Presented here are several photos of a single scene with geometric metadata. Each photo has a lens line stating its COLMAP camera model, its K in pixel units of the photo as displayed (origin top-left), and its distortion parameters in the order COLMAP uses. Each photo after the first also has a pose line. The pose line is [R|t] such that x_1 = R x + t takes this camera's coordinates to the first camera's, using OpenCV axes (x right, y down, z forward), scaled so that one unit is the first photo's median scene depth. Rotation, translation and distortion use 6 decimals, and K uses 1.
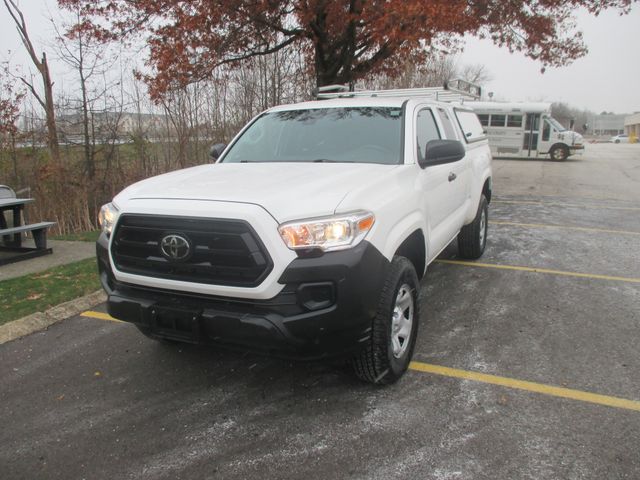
lens RADIAL K [[524.5, 0, 320.0], [0, 524.5, 240.0], [0, 0, 1]] dist [-0.035768, -0.010858]
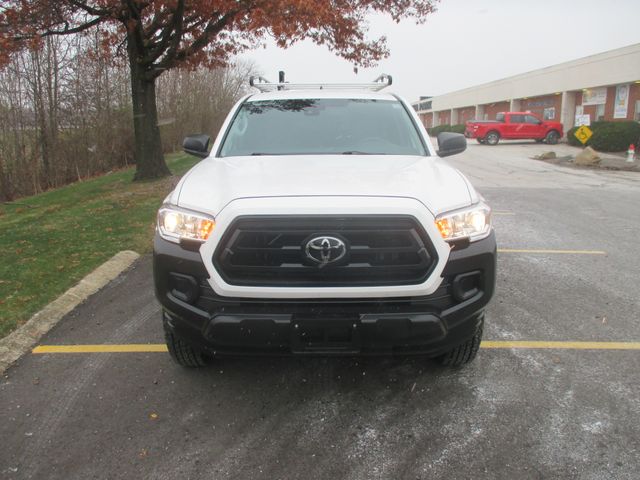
lens RADIAL K [[524.5, 0, 320.0], [0, 524.5, 240.0], [0, 0, 1]] dist [-0.035768, -0.010858]
pose [[0.905164, -0.074208, 0.418535, -0.616256], [0.068738, 0.997237, 0.028154, -0.027035], [-0.419468, 0.003286, 0.907764, 0.179200]]
